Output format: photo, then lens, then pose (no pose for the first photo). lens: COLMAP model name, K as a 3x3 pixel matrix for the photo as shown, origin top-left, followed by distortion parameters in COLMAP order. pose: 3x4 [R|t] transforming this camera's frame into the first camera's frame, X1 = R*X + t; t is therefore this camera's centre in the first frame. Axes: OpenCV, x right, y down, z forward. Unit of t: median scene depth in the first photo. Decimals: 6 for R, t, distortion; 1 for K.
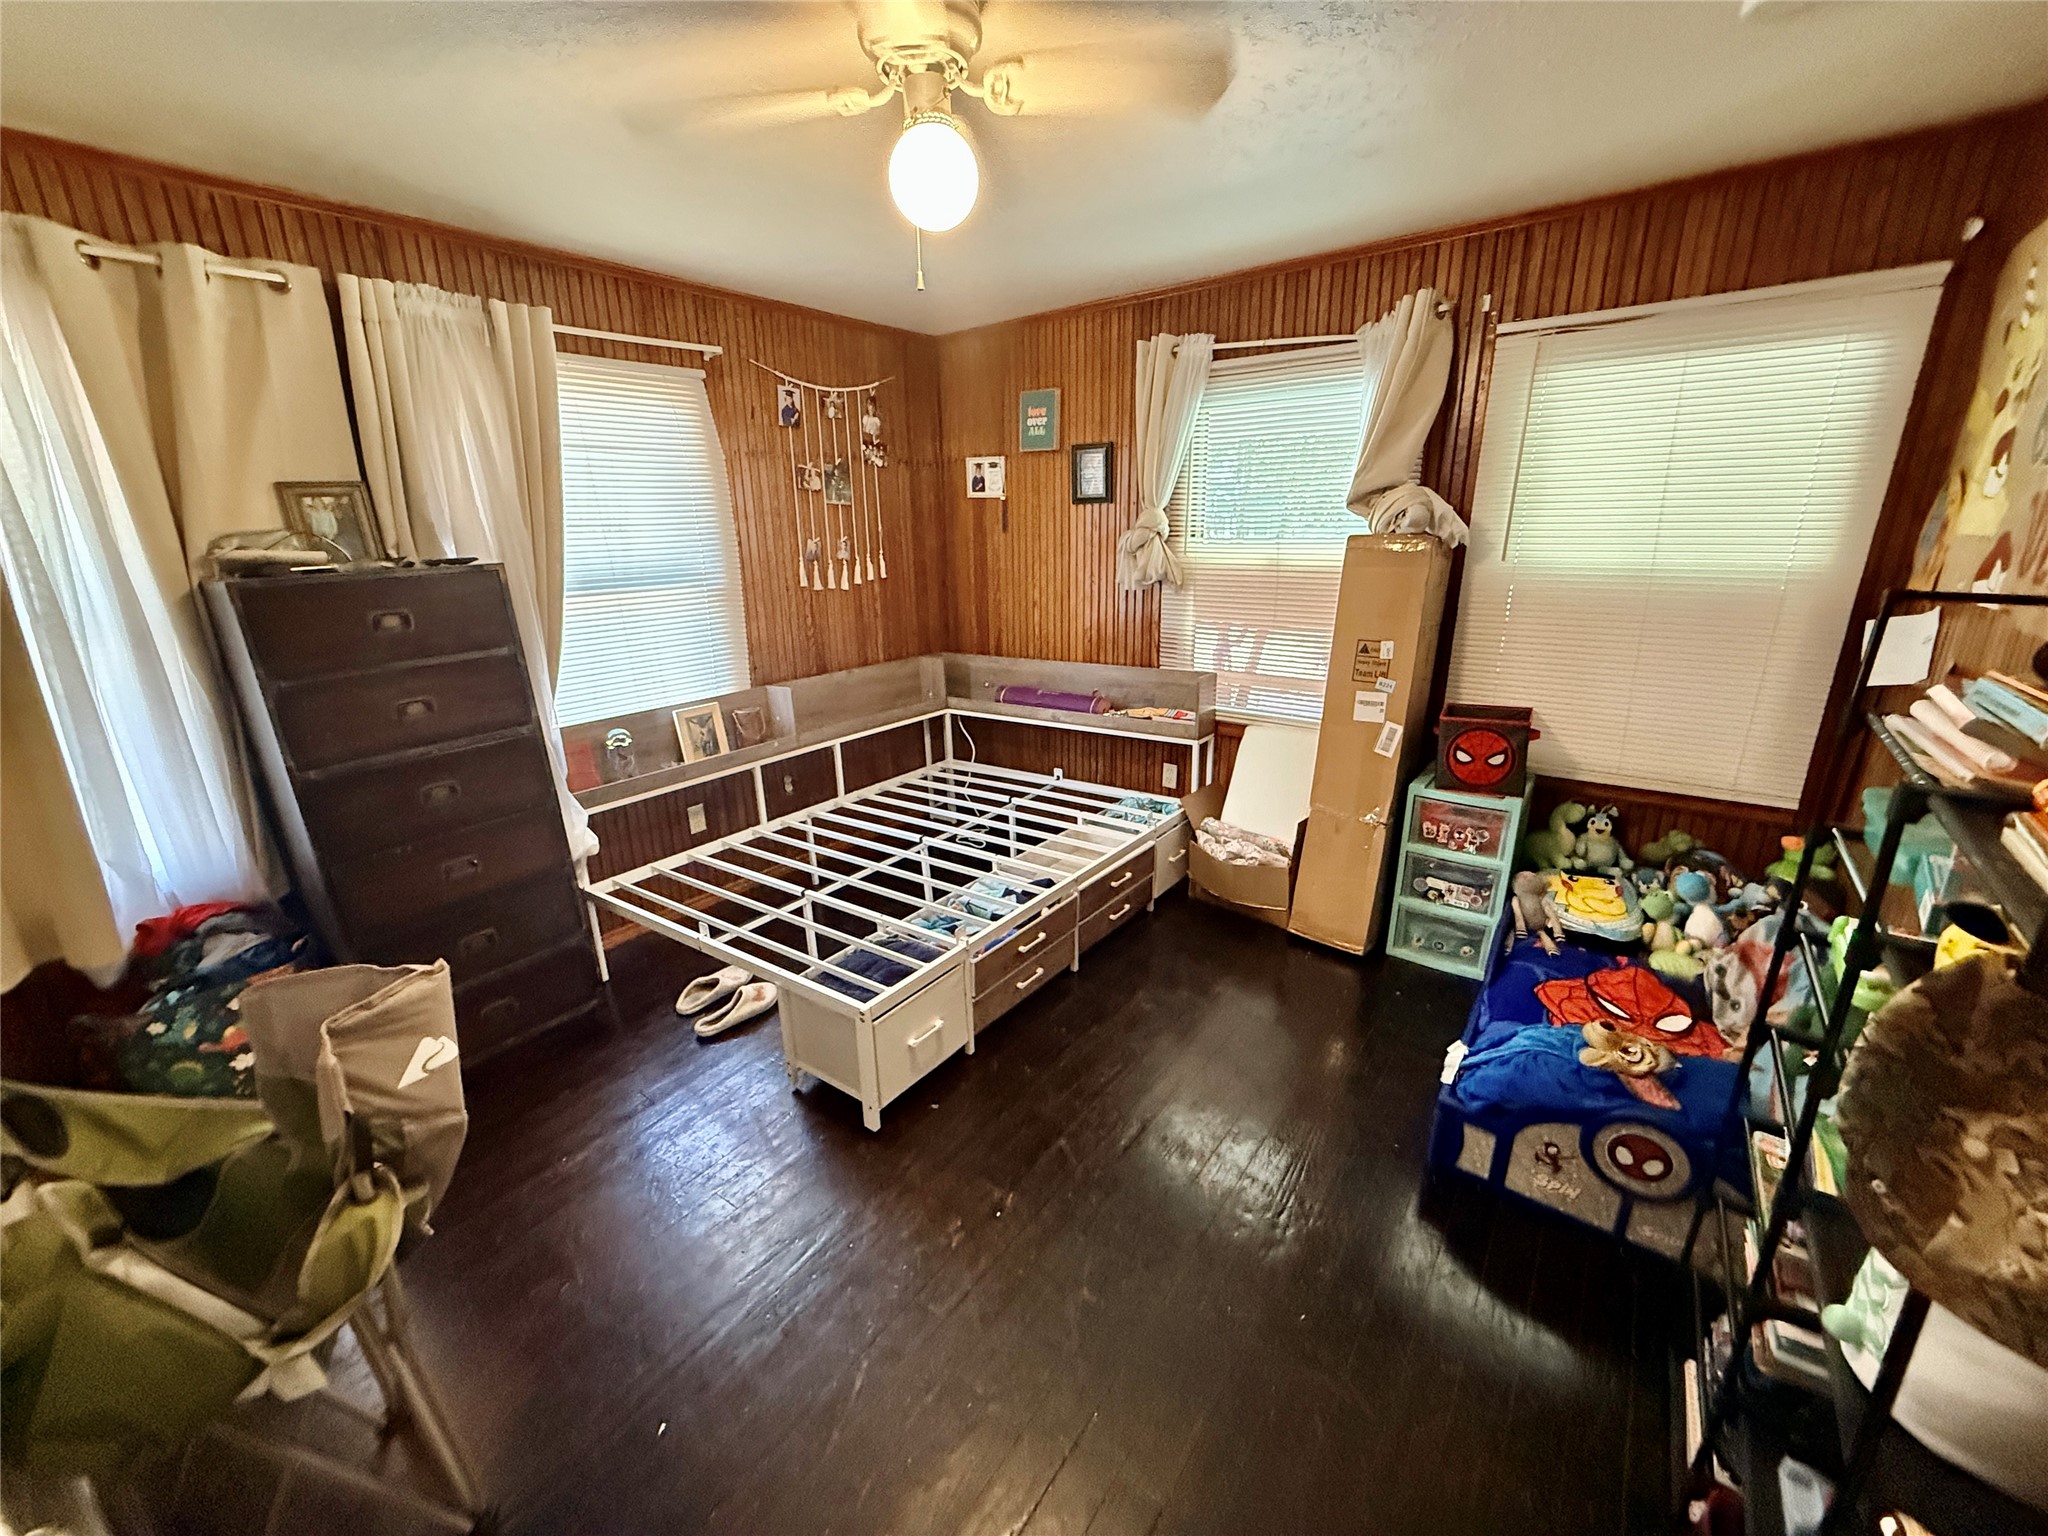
lens RADIAL K [[815.6, 0, 1020.8], [0, 815.6, 769.0], [0, 0, 1]] dist [-0.000734, 0.000319]
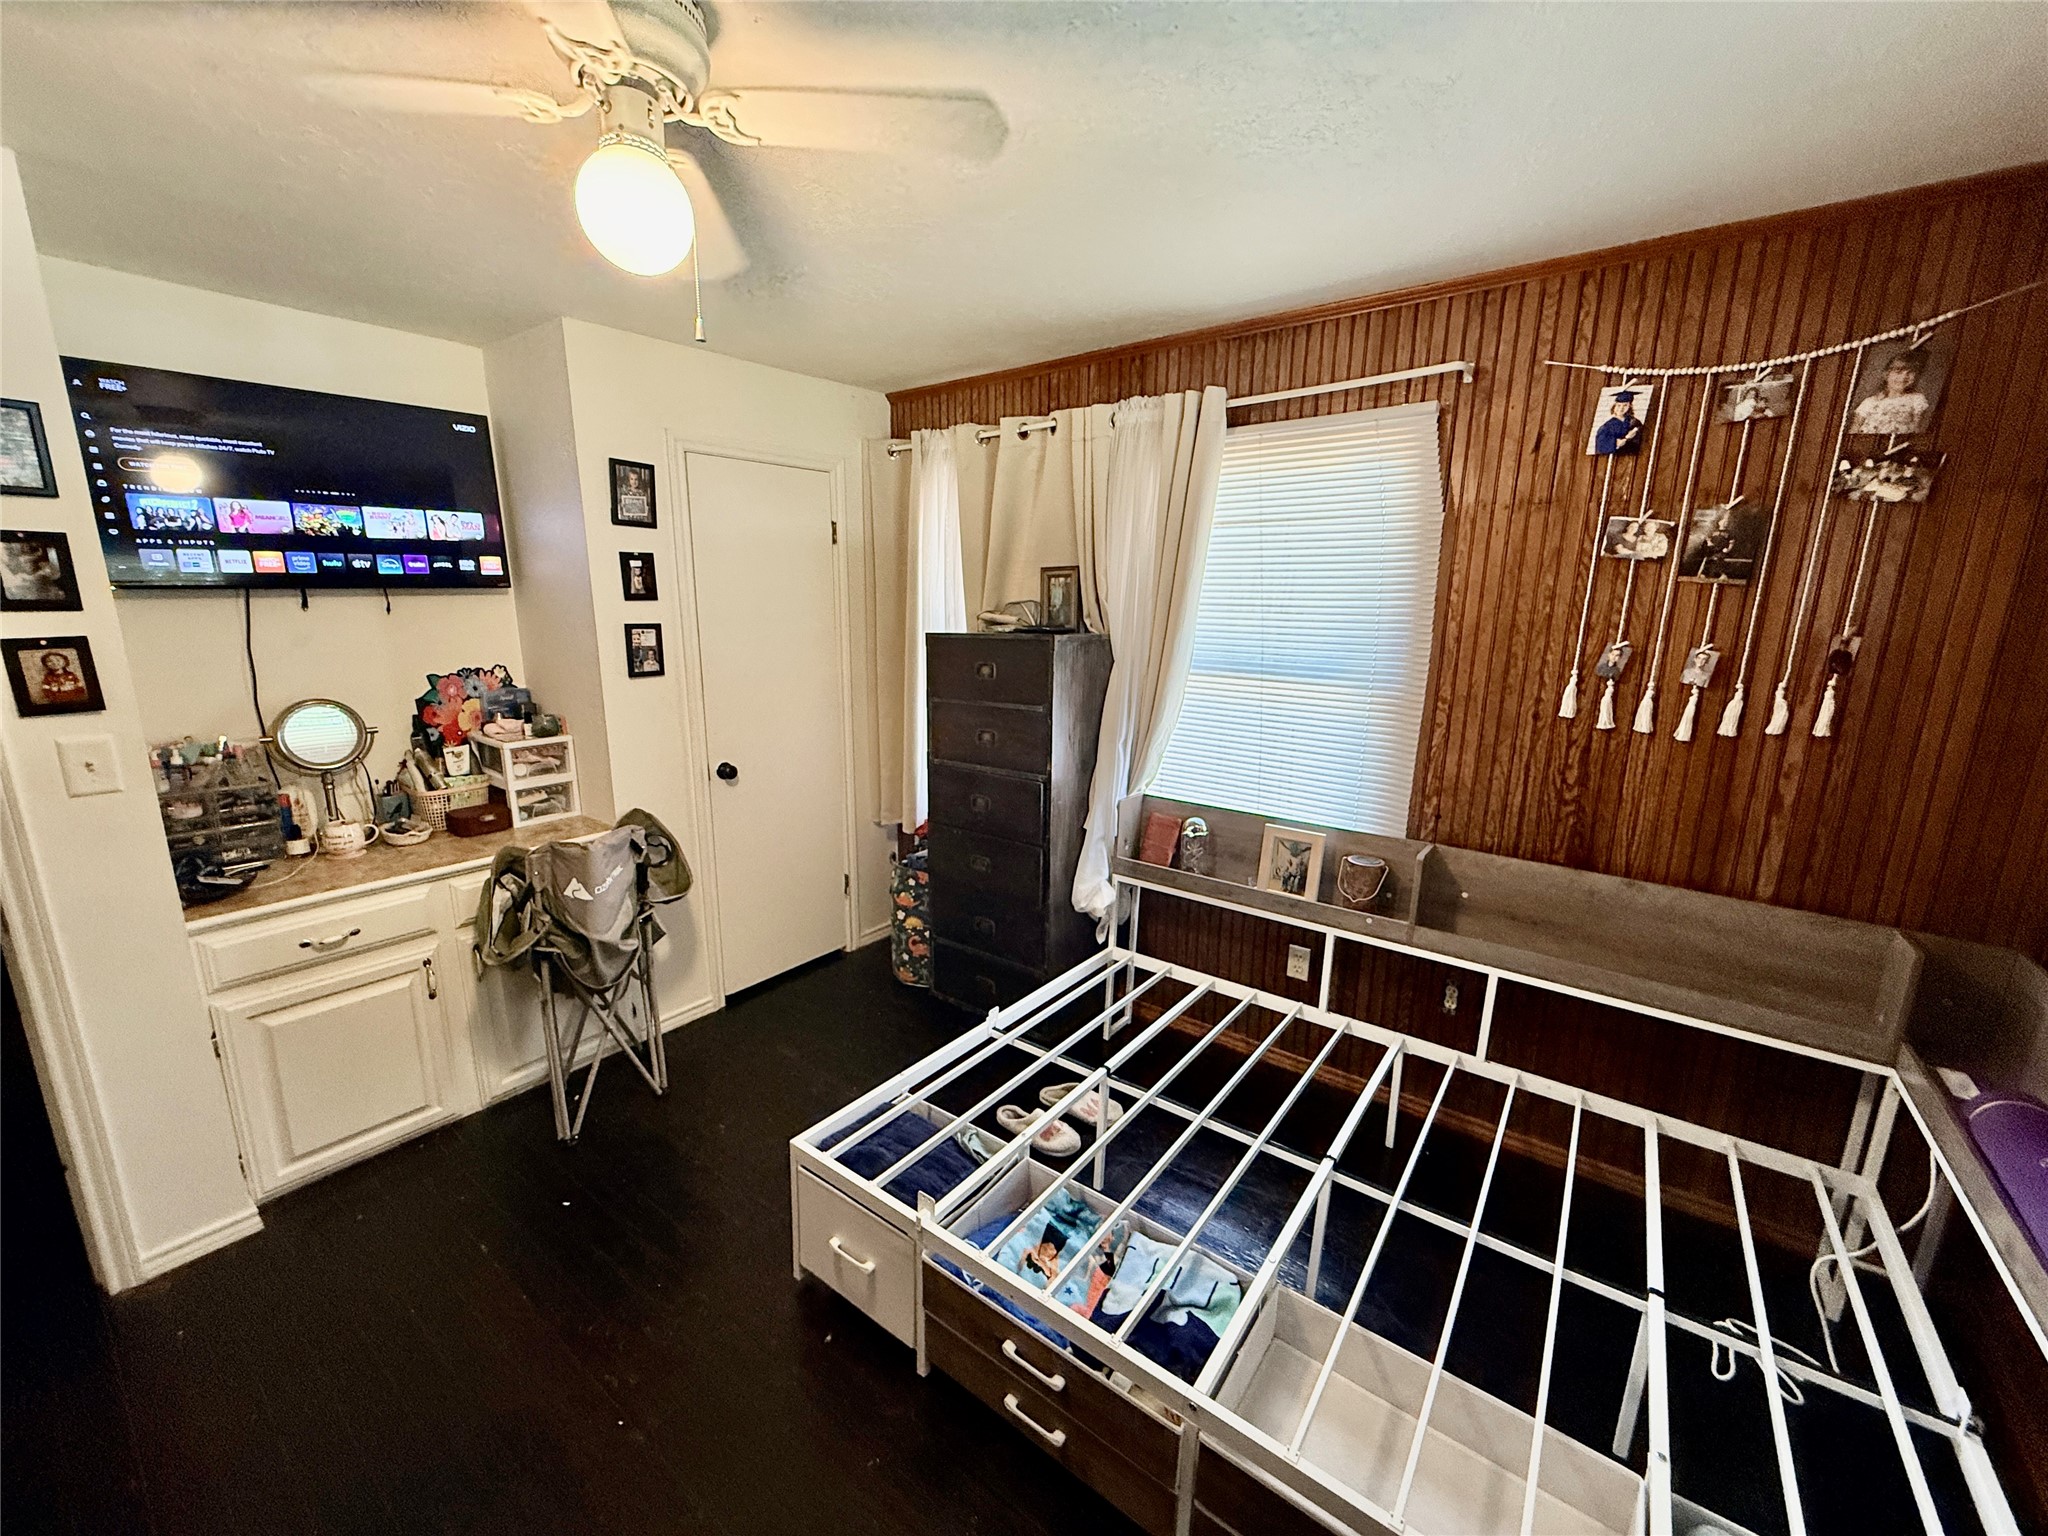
lens RADIAL K [[815.6, 0, 1020.8], [0, 815.6, 769.0], [0, 0, 1]] dist [-0.000734, 0.000319]
pose [[-0.006228, 0.234953, -0.971987, 0.367897], [-0.300193, 0.926734, 0.225938, -0.230298], [0.953858, 0.293191, 0.064759, 0.668293]]
